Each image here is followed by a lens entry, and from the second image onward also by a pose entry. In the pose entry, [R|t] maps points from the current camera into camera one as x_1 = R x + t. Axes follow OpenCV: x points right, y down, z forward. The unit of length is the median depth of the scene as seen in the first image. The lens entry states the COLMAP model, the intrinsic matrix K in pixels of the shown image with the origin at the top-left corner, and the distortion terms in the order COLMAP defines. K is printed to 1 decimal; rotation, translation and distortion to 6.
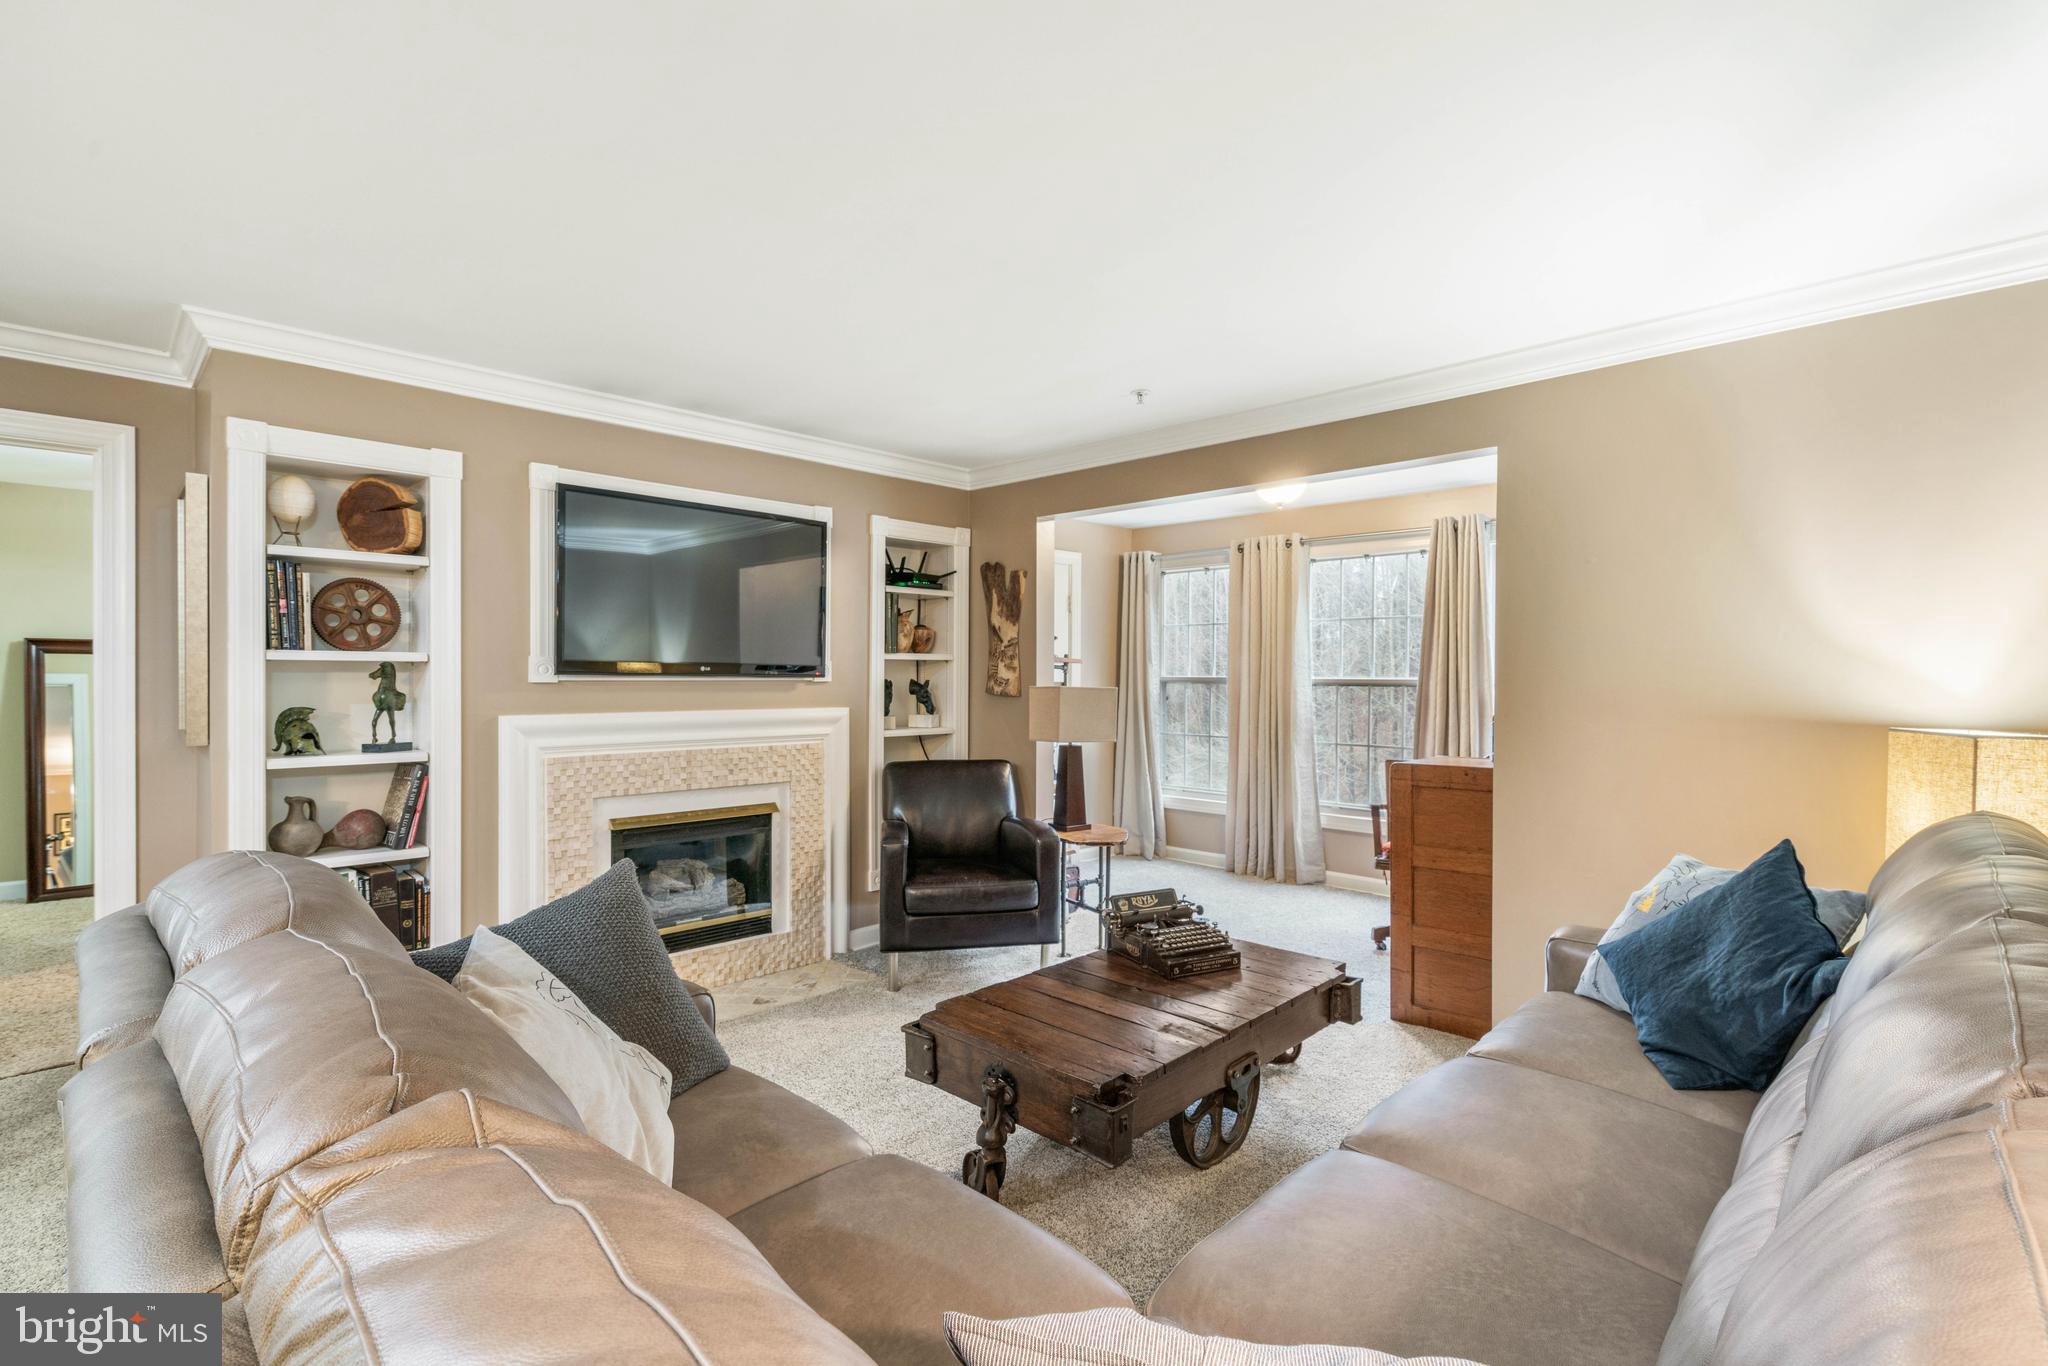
lens RADIAL K [[937.0, 0, 1021.3], [0, 937.0, 695.1], [0, 0, 1]] dist [-0.002893, 0.000994]
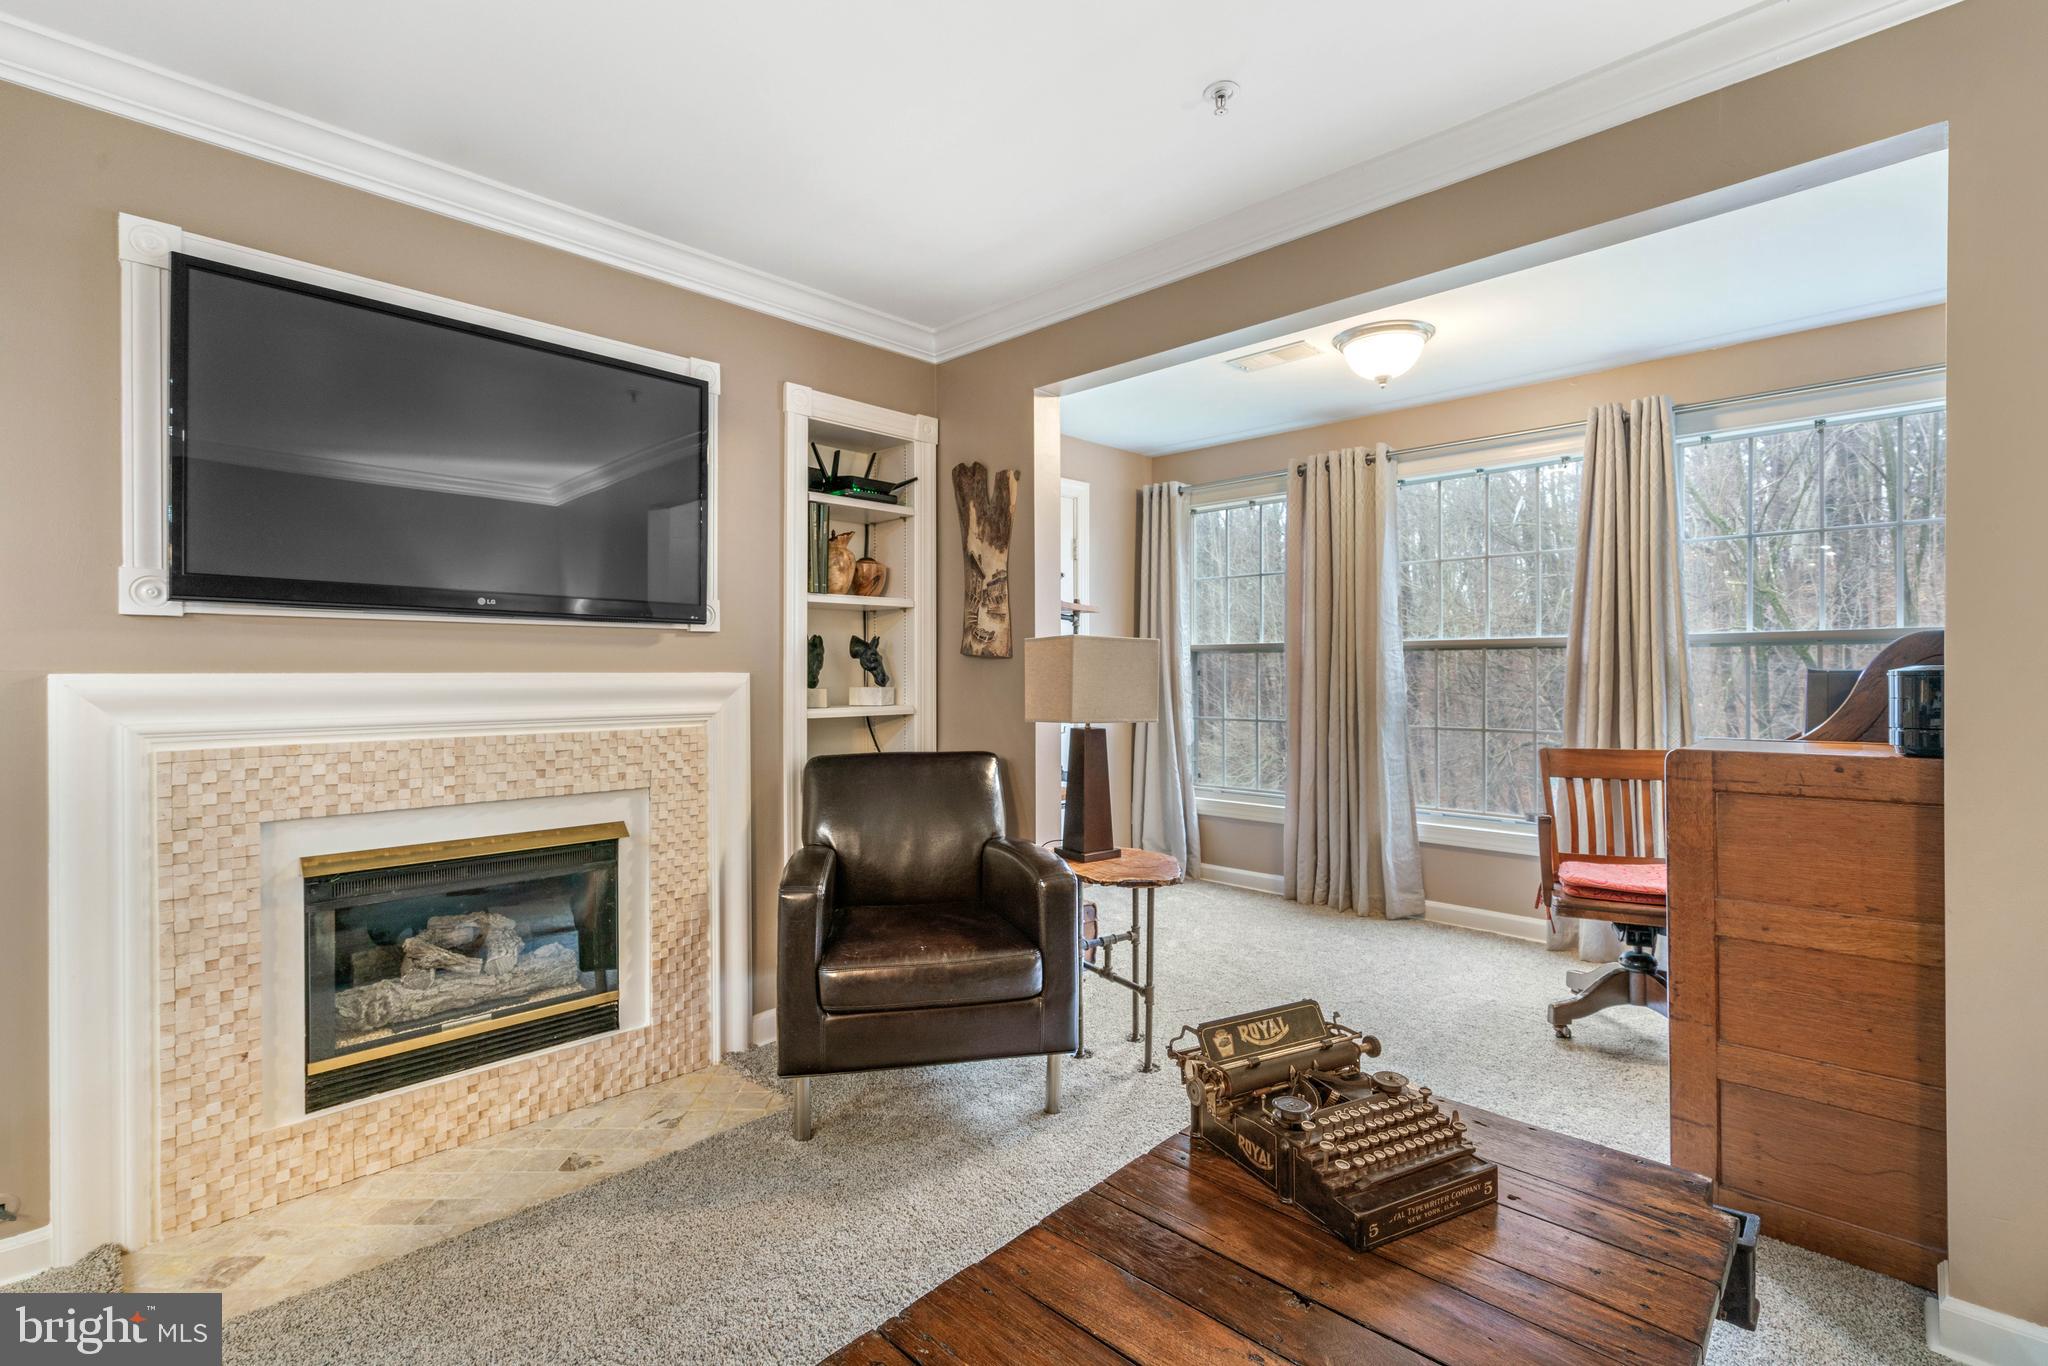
lens RADIAL K [[937.0, 0, 1023.1], [0, 937.0, 672.1], [0, 0, 1]] dist [-0.002893, 0.000994]
pose [[0.999913, -0.005779, 0.011815, -0.000514], [0.006002, 0.999803, -0.018907, 0.026129], [-0.011704, 0.018976, 0.999751, 0.342430]]
